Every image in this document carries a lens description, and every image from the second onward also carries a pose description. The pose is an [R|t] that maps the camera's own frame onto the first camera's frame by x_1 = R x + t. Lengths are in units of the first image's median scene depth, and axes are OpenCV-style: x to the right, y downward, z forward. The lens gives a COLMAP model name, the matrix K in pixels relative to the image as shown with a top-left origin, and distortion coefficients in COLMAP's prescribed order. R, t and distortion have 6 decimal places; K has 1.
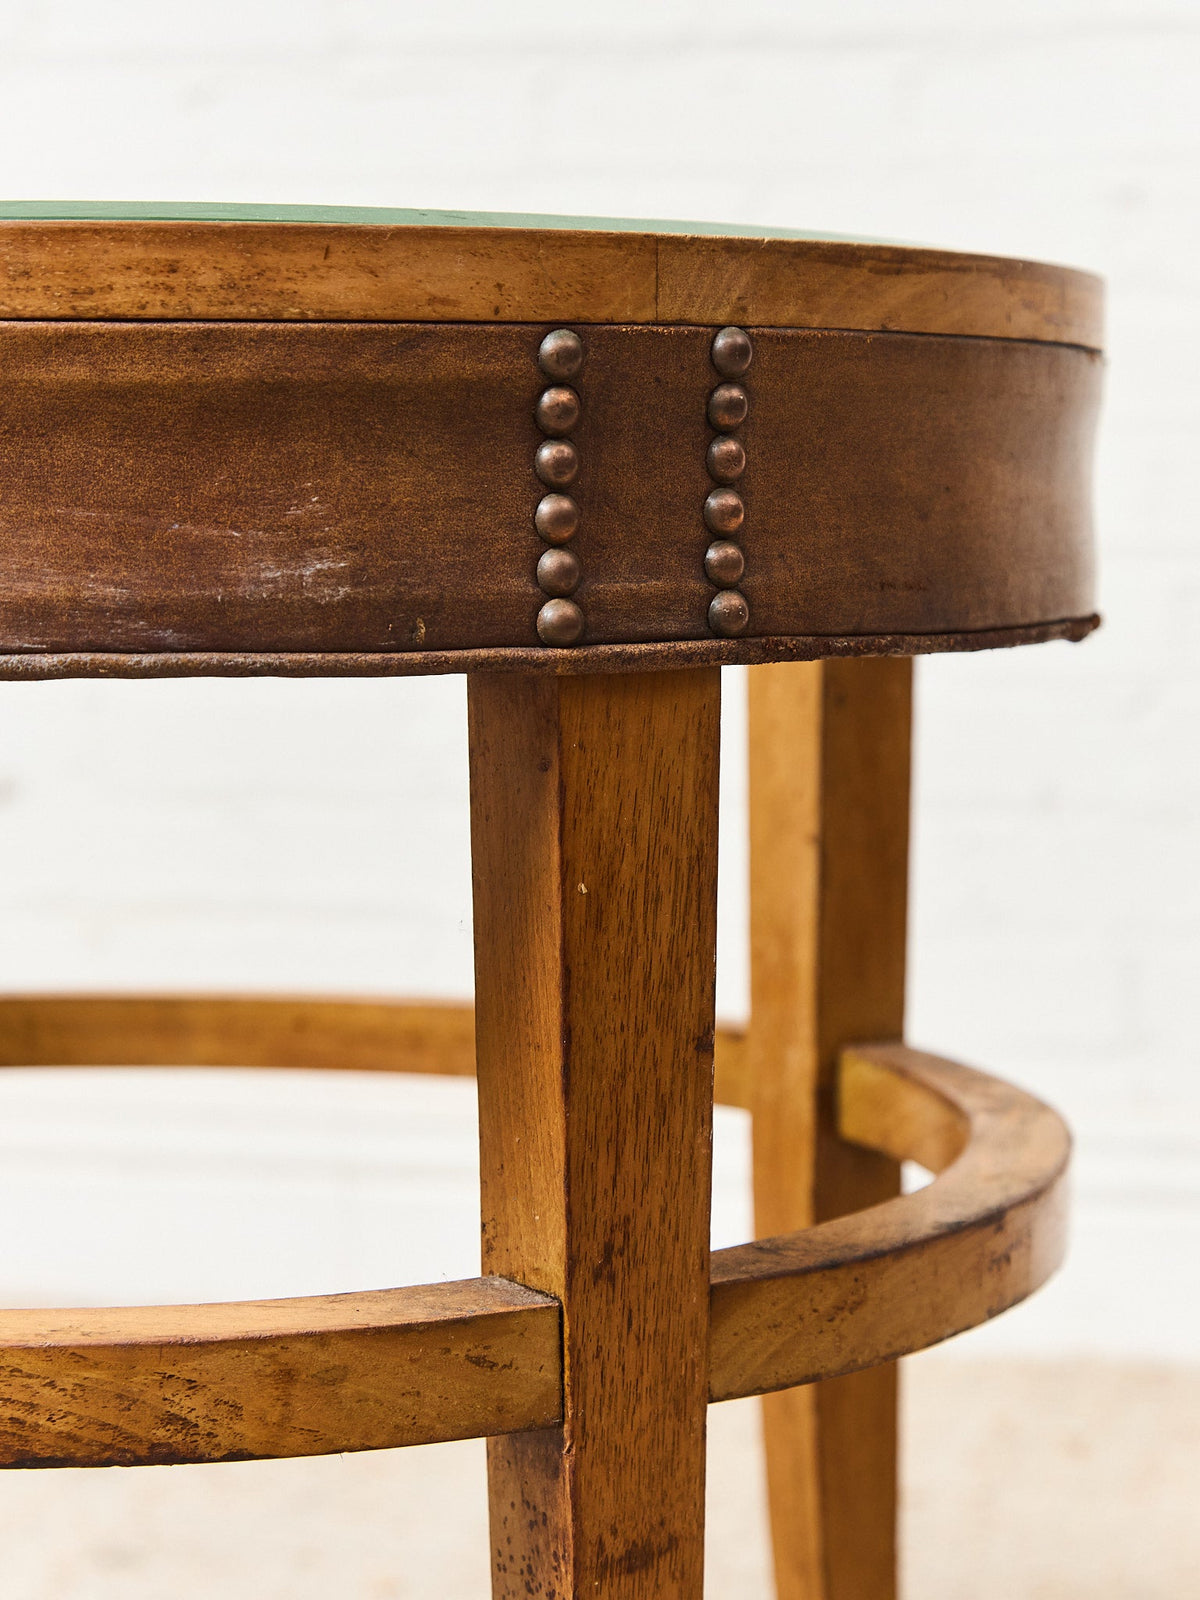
lens RADIAL K [[3683.3, 0, 599.3], [0, 3683.3, 862.0], [0, 0, 1]] dist [-0.062210, -0.203856]
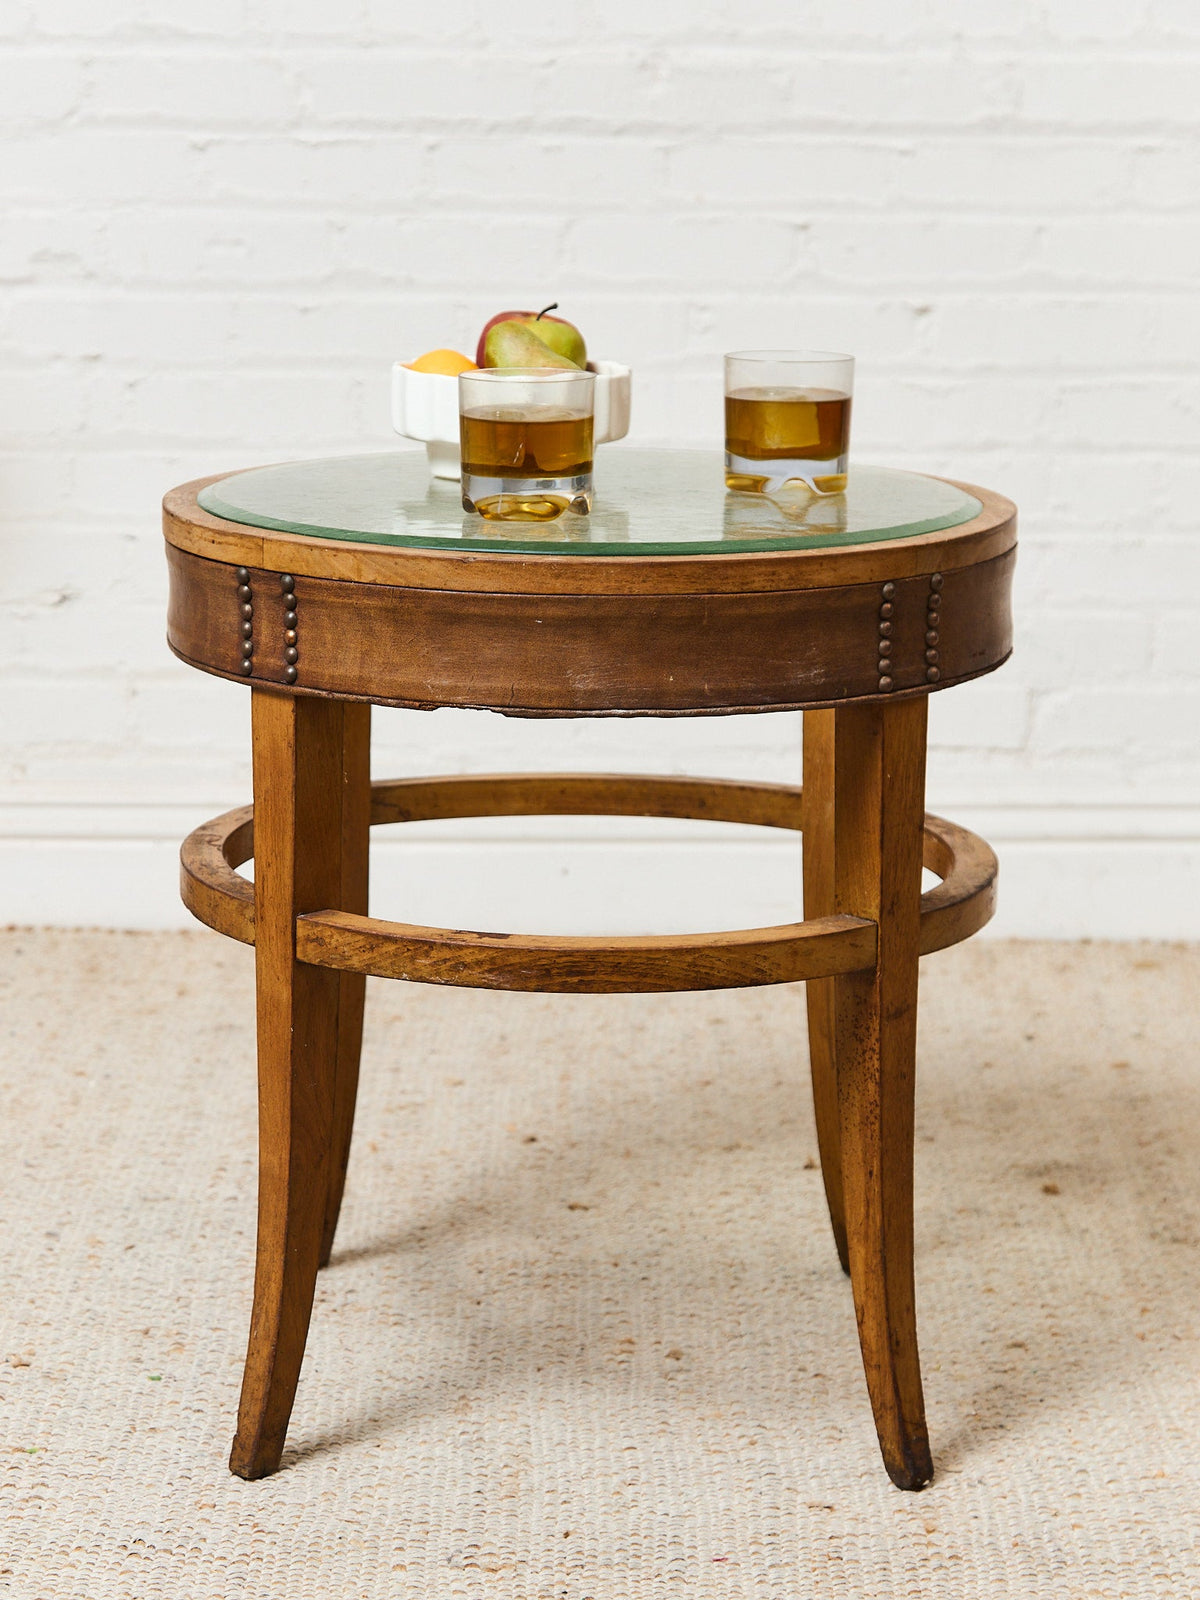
lens RADIAL K [[4037.5, 0, 579.1], [0, 4037.5, 830.5], [0, 0, 1]] dist [-0.014785, 0.047261]
pose [[0.977089, -0.036893, 0.209610, -0.882833], [0.014366, 0.994048, 0.107994, -0.287964], [-0.212346, -0.102508, 0.971803, -1.947490]]
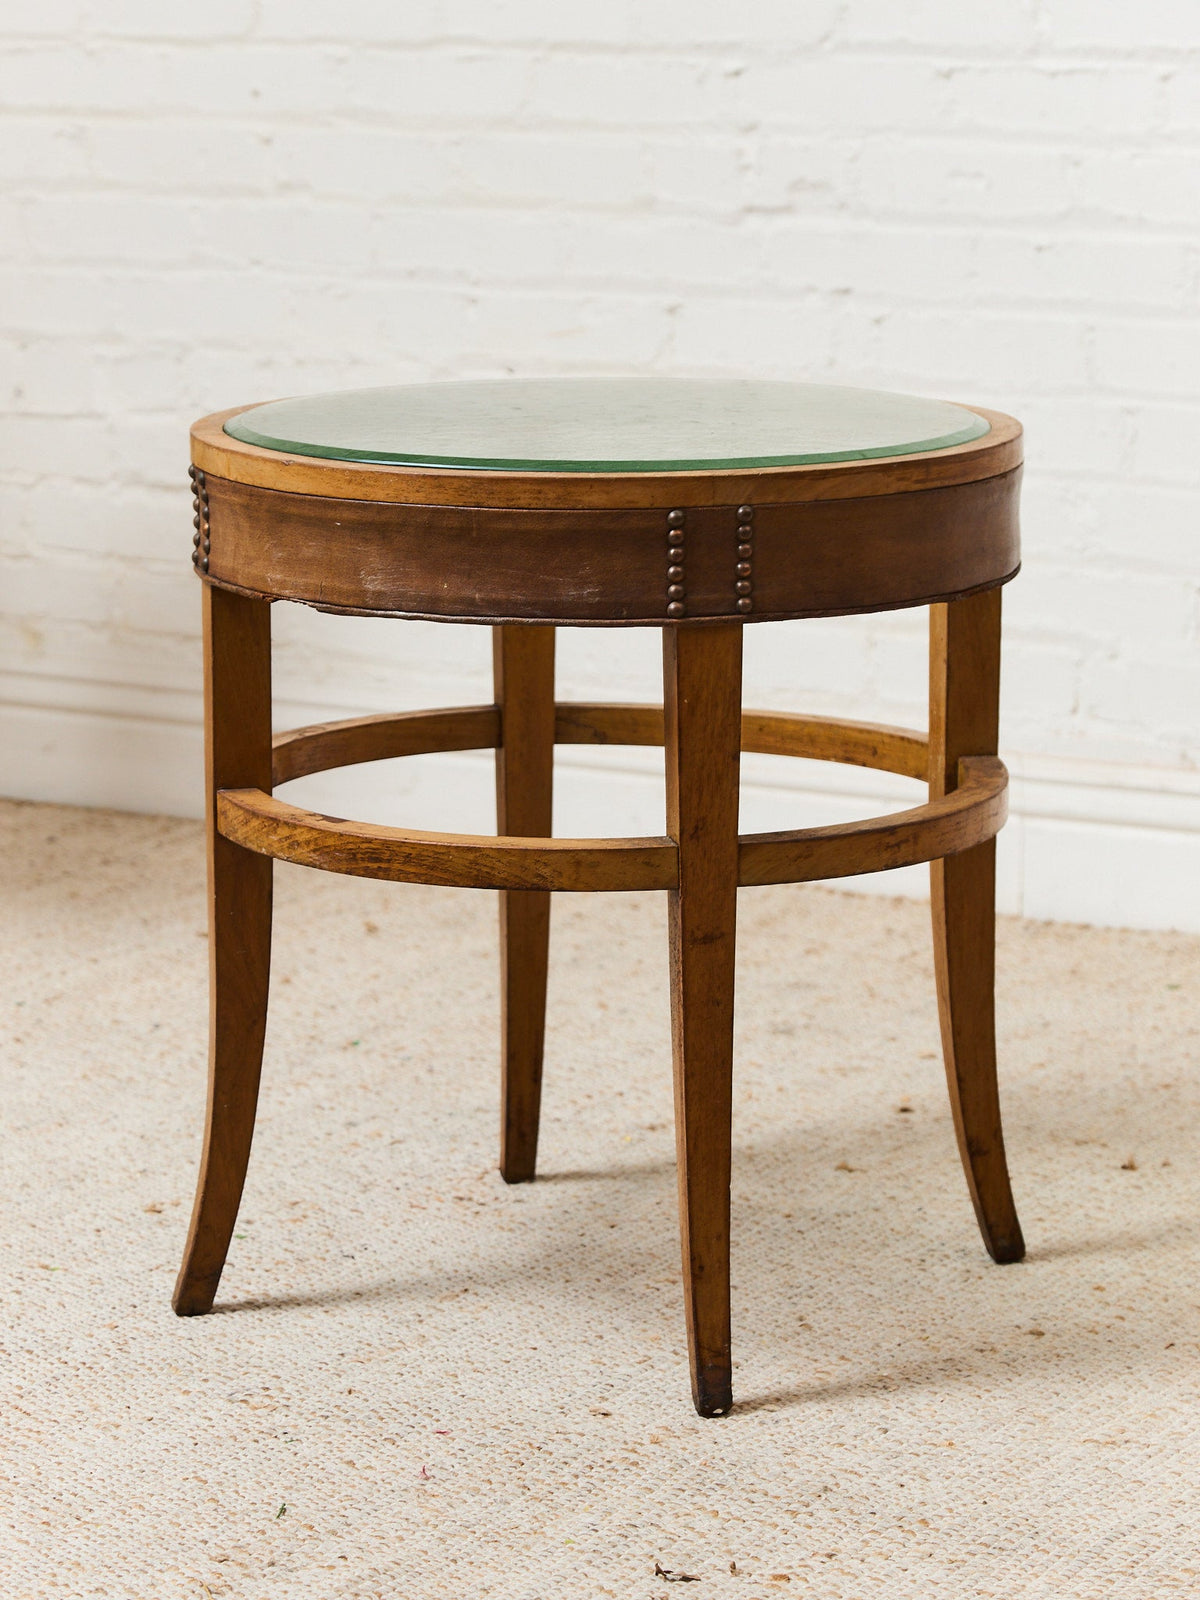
lens RADIAL K [[5236.6, 0, 426.4], [0, 5236.6, 842.0], [0, 0, 1]] dist [-0.132504, 2.086613]
pose [[0.933156, 0.061626, -0.354150, 1.255918], [-0.029549, 0.995011, 0.095284, -0.265841], [0.358256, -0.078451, 0.930322, -2.867574]]
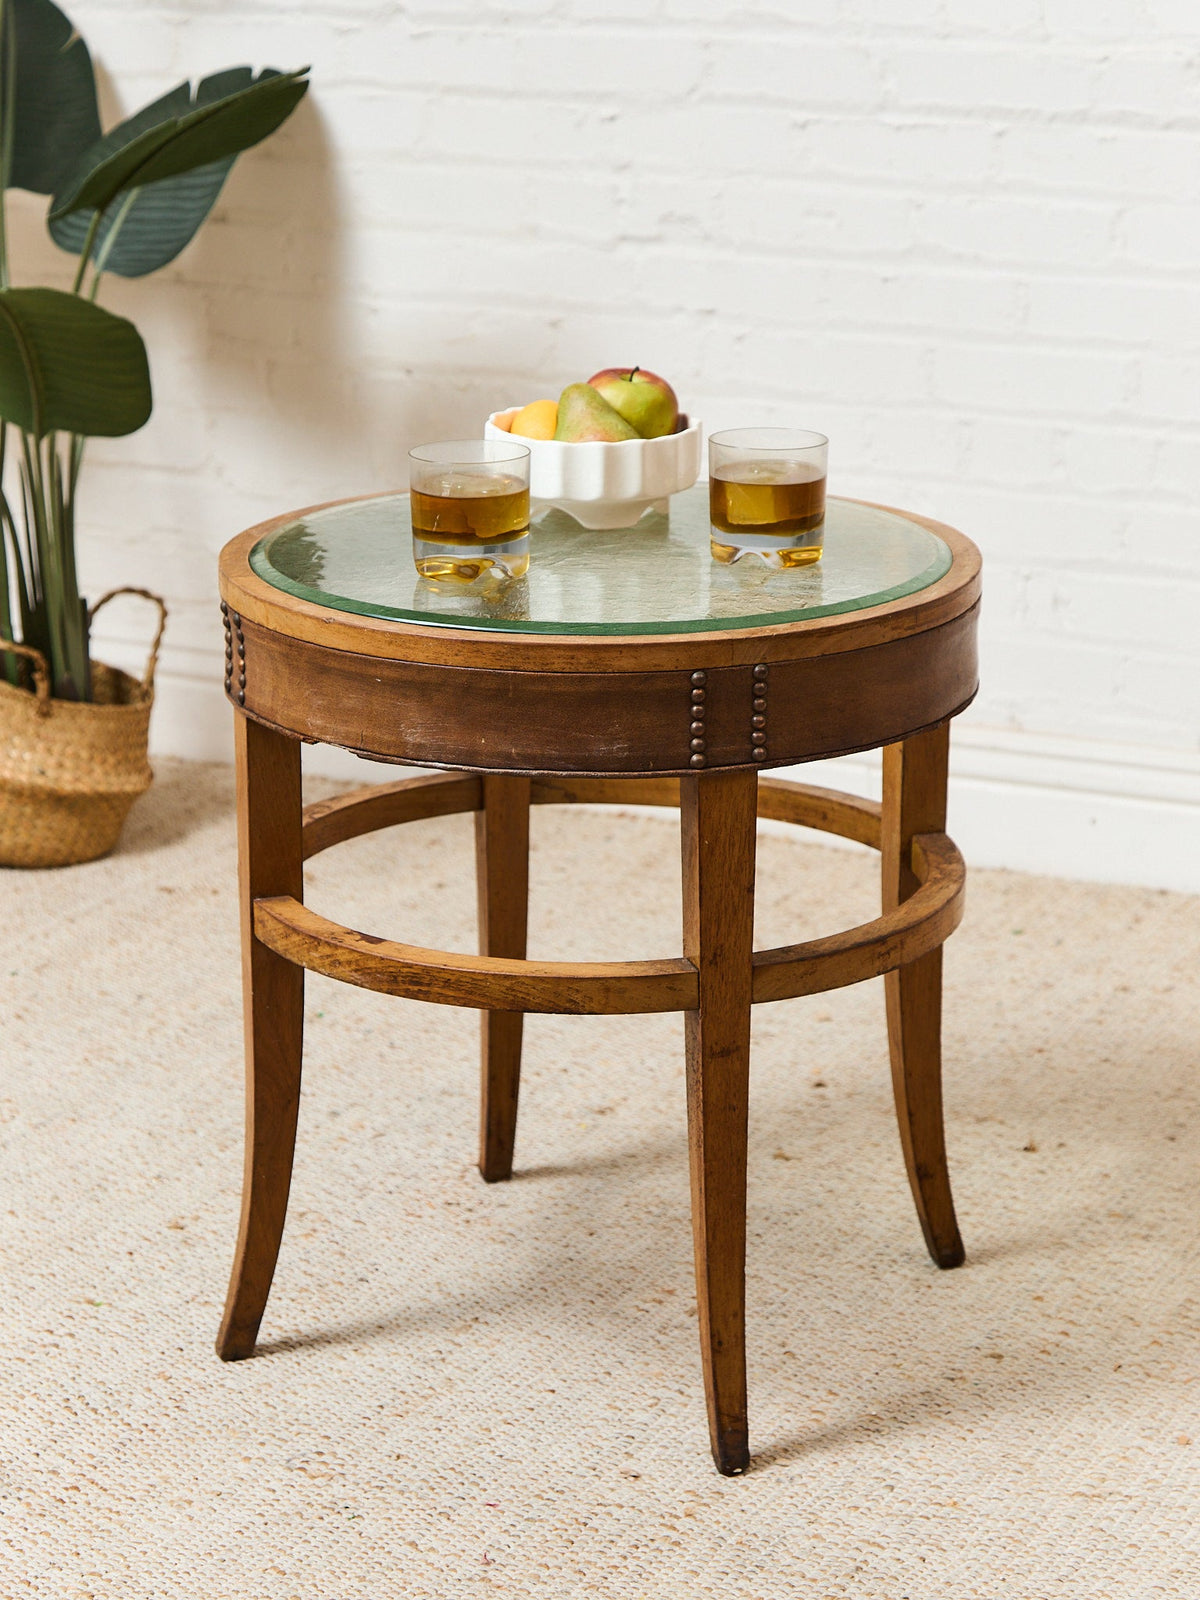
lens RADIAL K [[4010.4, 0, 549.0], [0, 4010.4, 803.1], [0, 0, 1]] dist [-0.051176, 0.365887]
pose [[0.965364, 0.066413, -0.252314, 0.719730], [-0.021377, 0.983943, 0.177199, -0.622881], [0.260031, -0.165668, 0.951282, -2.250291]]
